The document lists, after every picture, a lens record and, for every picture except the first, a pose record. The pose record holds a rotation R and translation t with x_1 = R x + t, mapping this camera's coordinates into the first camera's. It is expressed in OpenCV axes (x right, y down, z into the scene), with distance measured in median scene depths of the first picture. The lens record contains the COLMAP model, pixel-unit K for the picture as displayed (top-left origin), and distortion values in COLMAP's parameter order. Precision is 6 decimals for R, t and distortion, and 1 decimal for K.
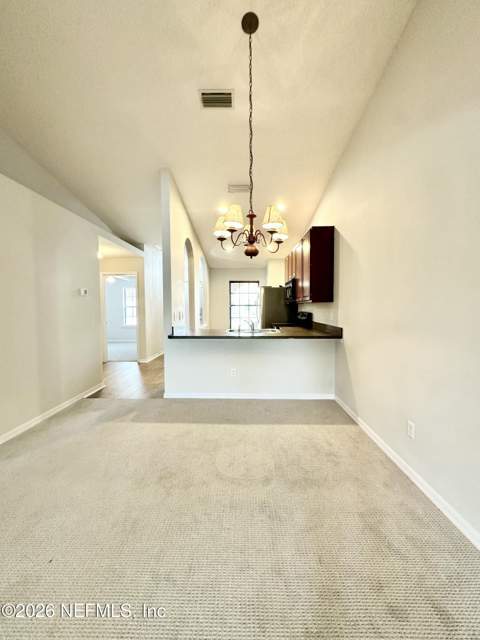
lens RADIAL K [[256.3, 0, 238.4], [0, 256.3, 319.6], [0, 0, 1]] dist [-0.007316, 0.000829]
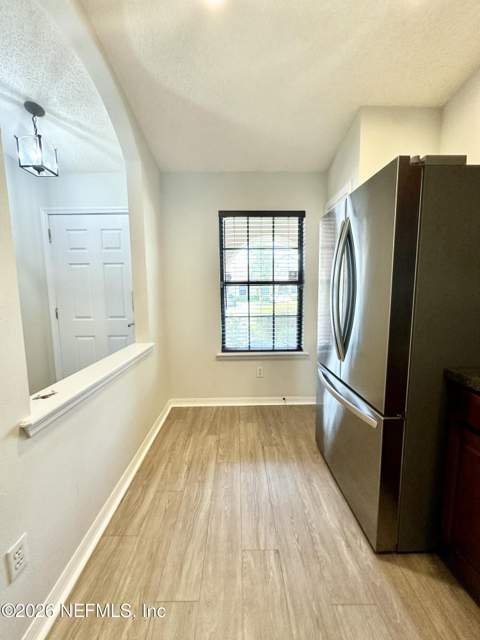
lens RADIAL K [[256.3, 0, 238.4], [0, 256.3, 319.6], [0, 0, 1]] dist [-0.007316, 0.000829]
pose [[0.999484, -0.012254, 0.029698, -0.042993], [0.010265, 0.997752, 0.066231, -0.055550], [-0.030442, -0.065892, 0.997362, 1.322645]]
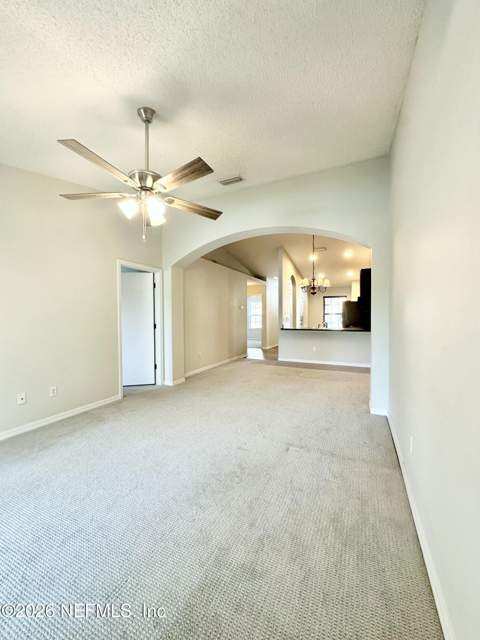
lens RADIAL K [[256.3, 0, 238.4], [0, 256.3, 319.6], [0, 0, 1]] dist [-0.007316, 0.000829]
pose [[0.913231, 0.005739, -0.407401, 0.229144], [-0.021524, 0.999184, -0.034173, 0.065425], [0.406873, 0.039977, 0.912610, -0.930022]]
